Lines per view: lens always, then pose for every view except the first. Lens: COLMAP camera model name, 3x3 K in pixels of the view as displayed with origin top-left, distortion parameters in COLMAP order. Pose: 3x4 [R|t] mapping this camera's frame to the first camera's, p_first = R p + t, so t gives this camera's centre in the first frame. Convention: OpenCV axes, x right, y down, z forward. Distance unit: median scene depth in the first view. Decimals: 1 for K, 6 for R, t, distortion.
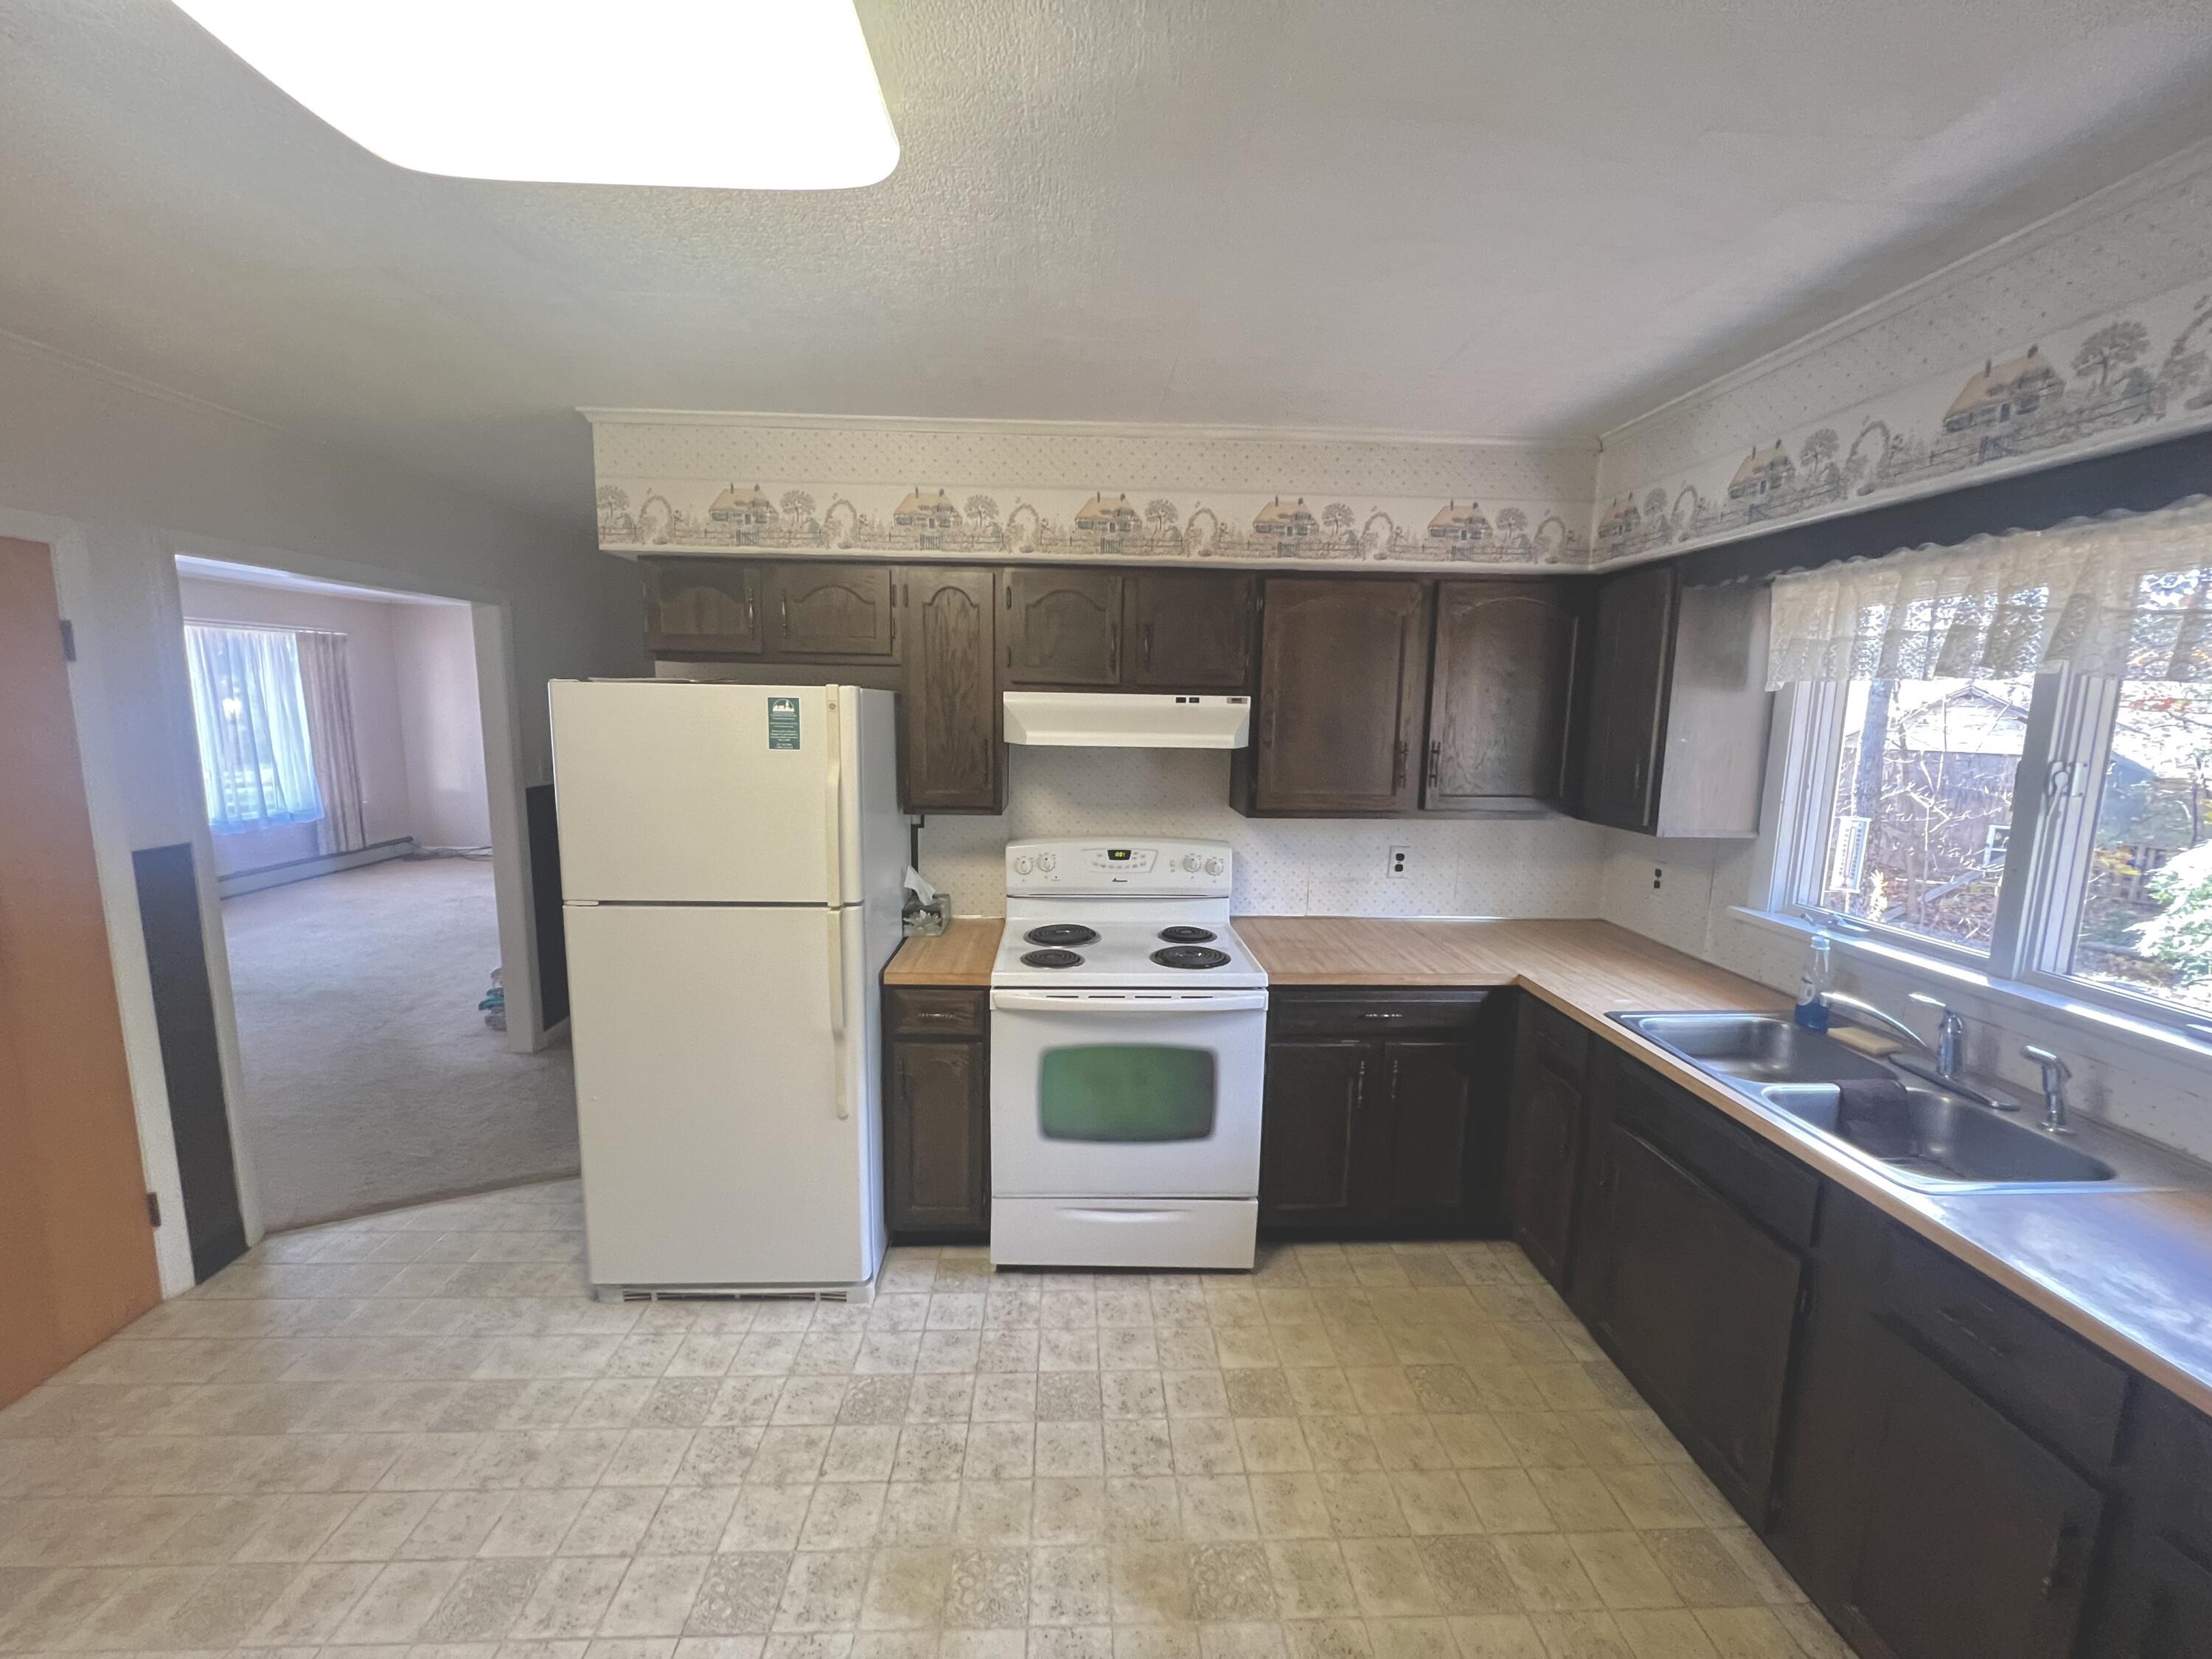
lens RADIAL K [[884.7, 0, 1104.5], [0, 884.7, 827.0], [0, 0, 1]] dist [-0.003185, 0.000177]
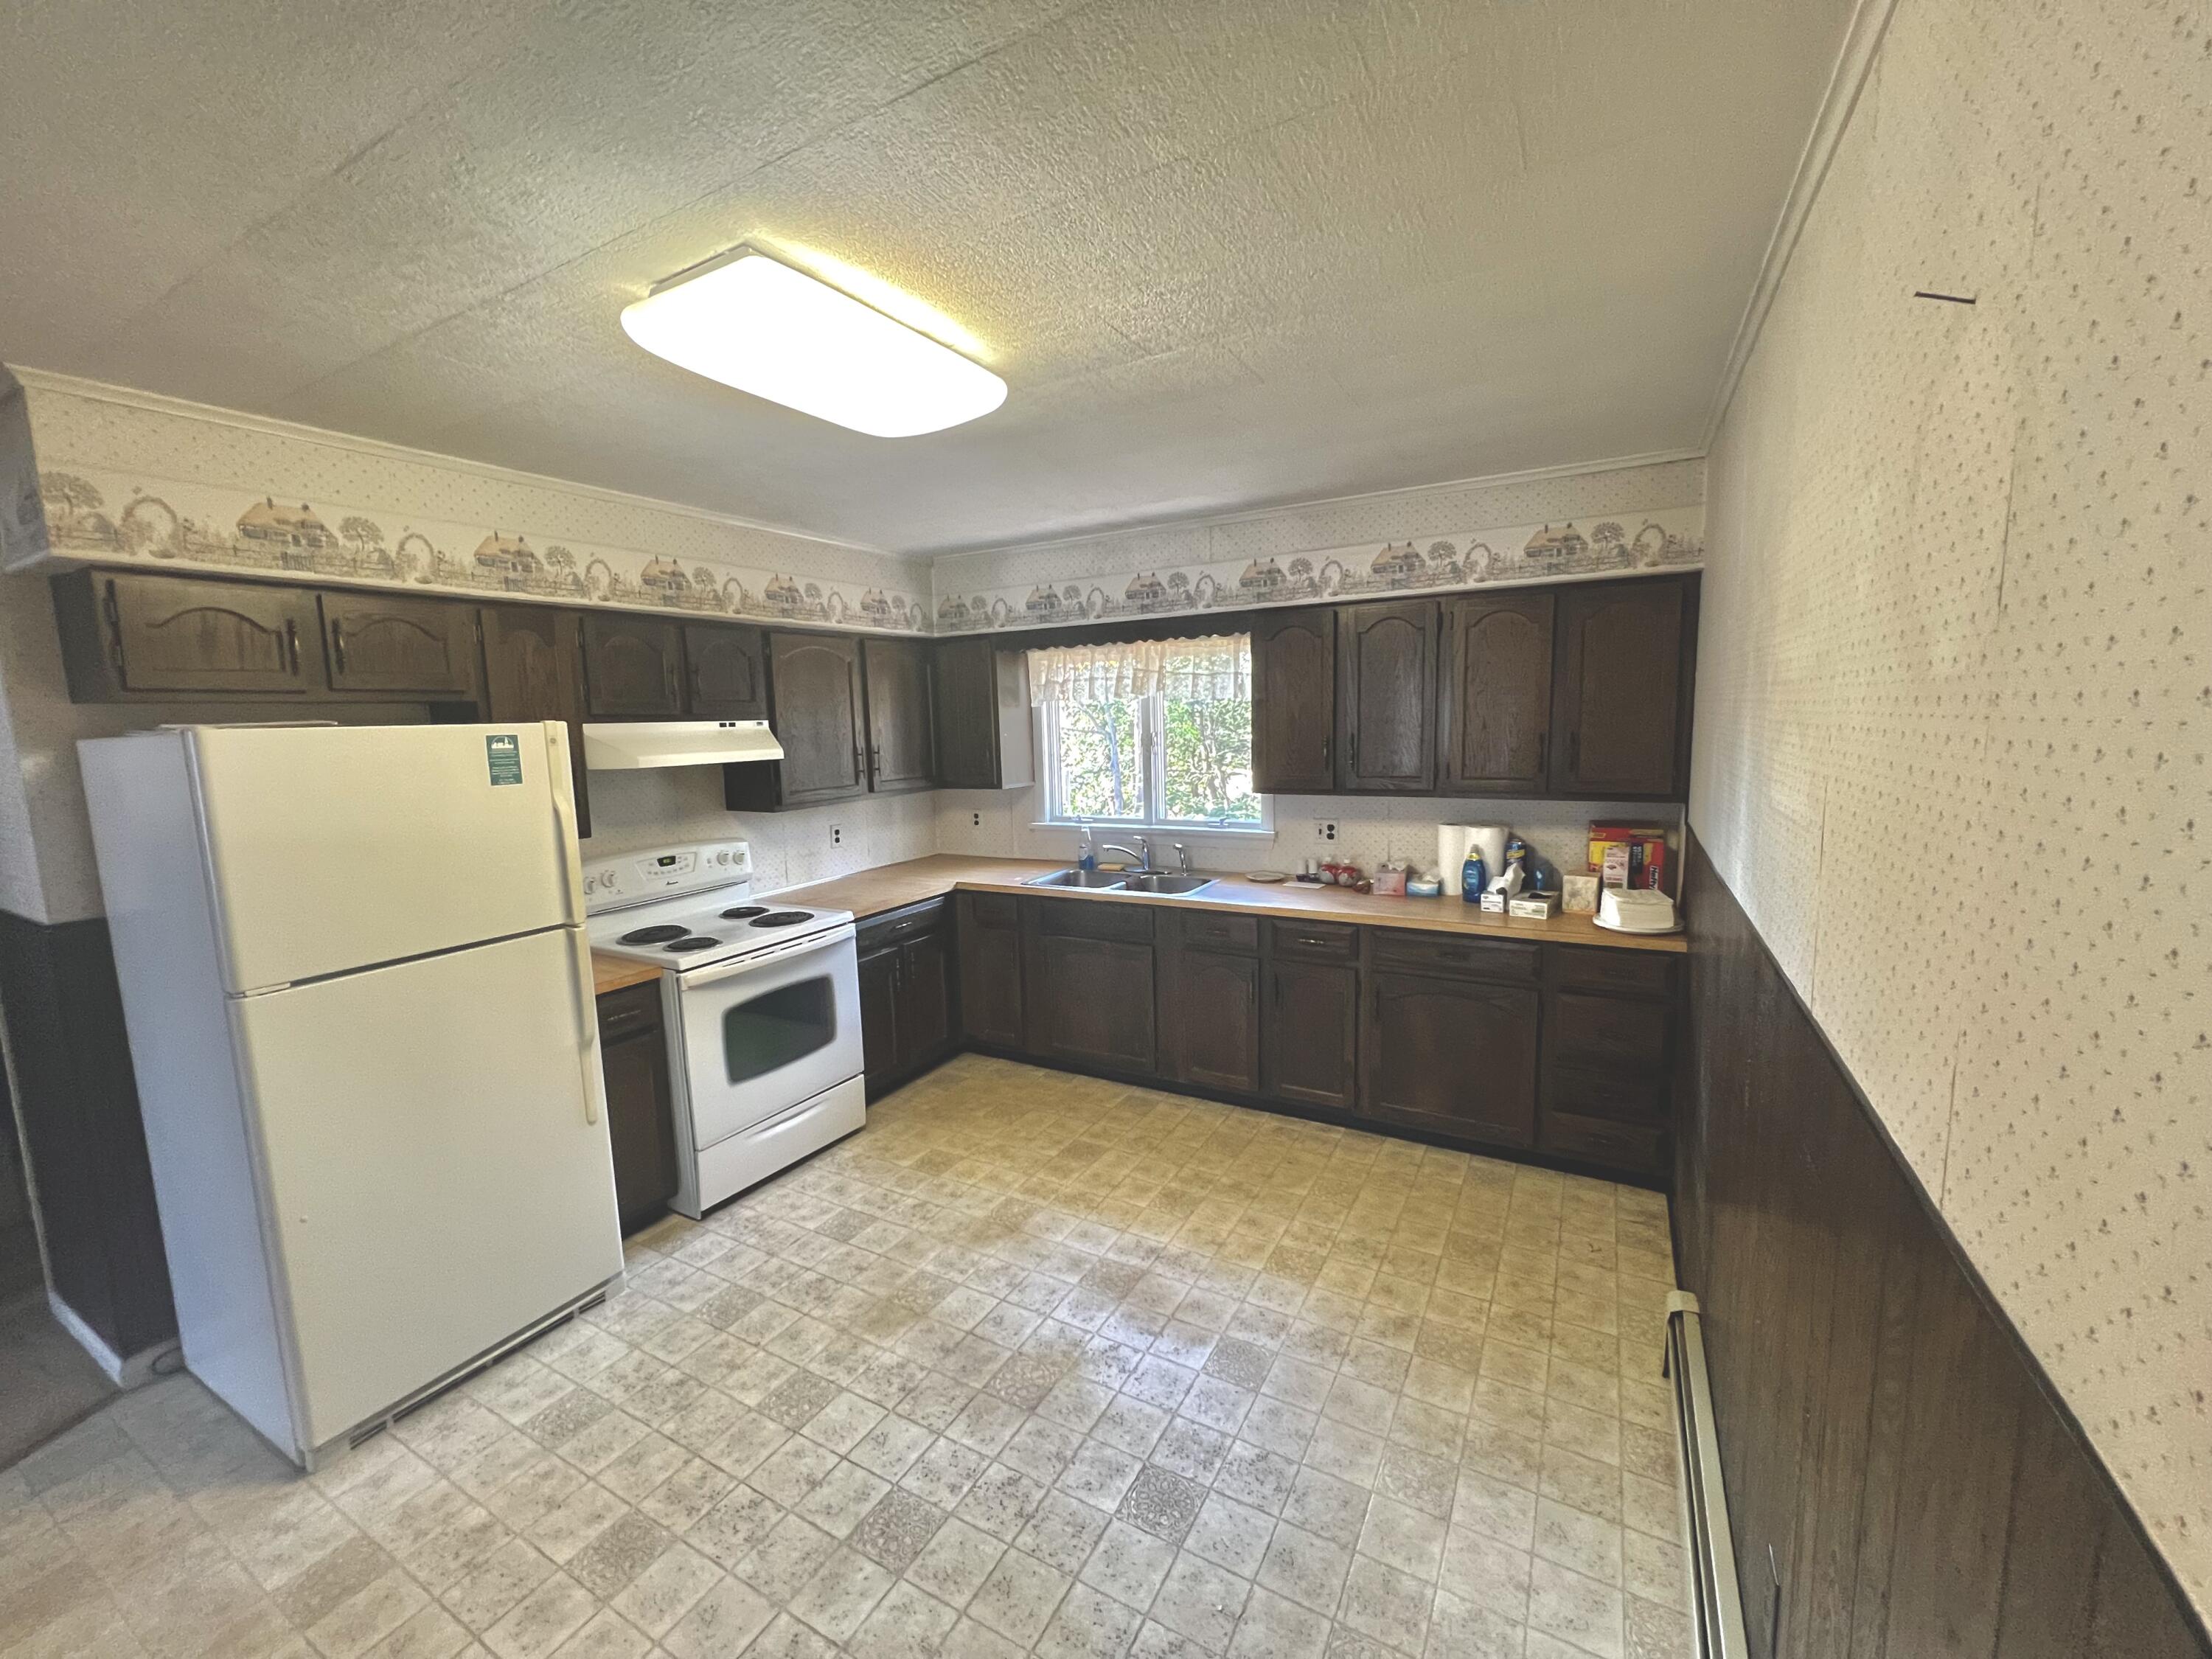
lens RADIAL K [[884.7, 0, 1105.6], [0, 884.7, 823.9], [0, 0, 1]] dist [-0.003185, 0.000177]
pose [[0.521479, -0.135226, 0.842480, -0.779380], [0.158603, 0.985517, 0.060012, 0.005965], [-0.838394, 0.102325, 0.535374, -0.123469]]
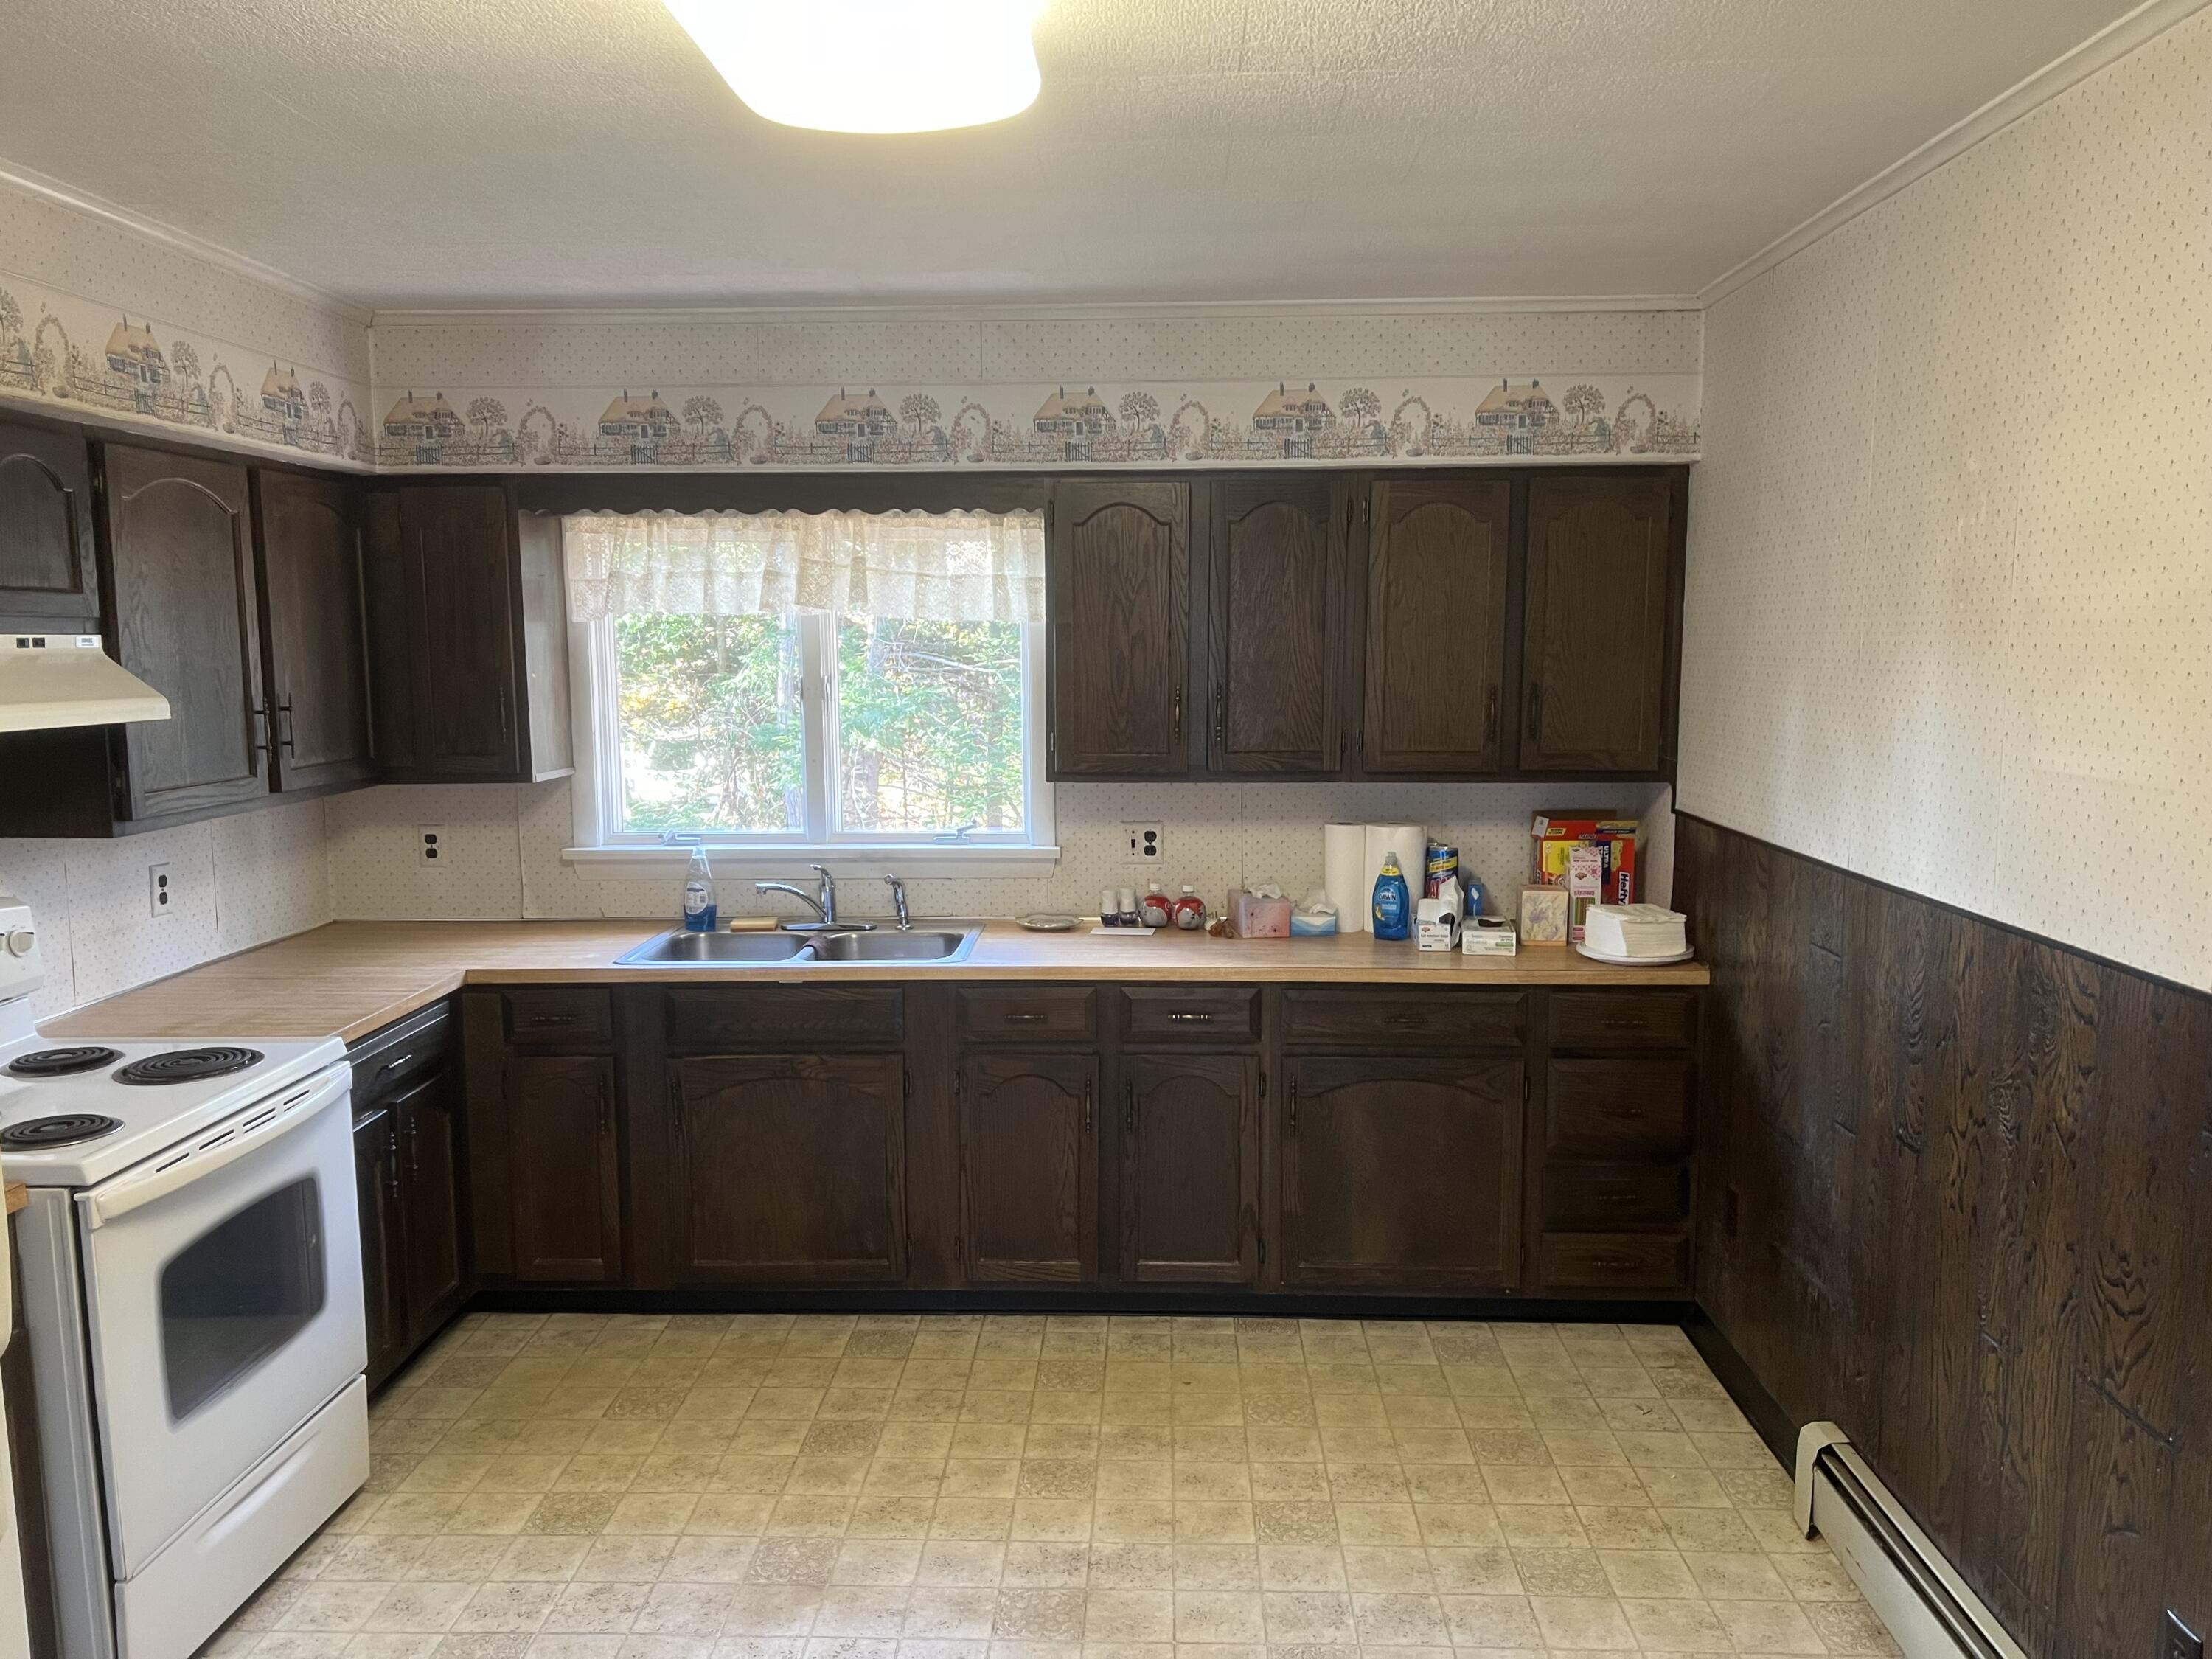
lens RADIAL K [[1655.6, 0, 1110.1], [0, 1655.6, 837.2], [0, 0, 1]] dist [0.039510, -0.025594]
pose [[0.073192, -0.135689, 0.988044, -1.024359], [0.148073, 0.981200, 0.123780, -0.057559], [-0.986264, 0.137243, 0.091908, 0.266016]]
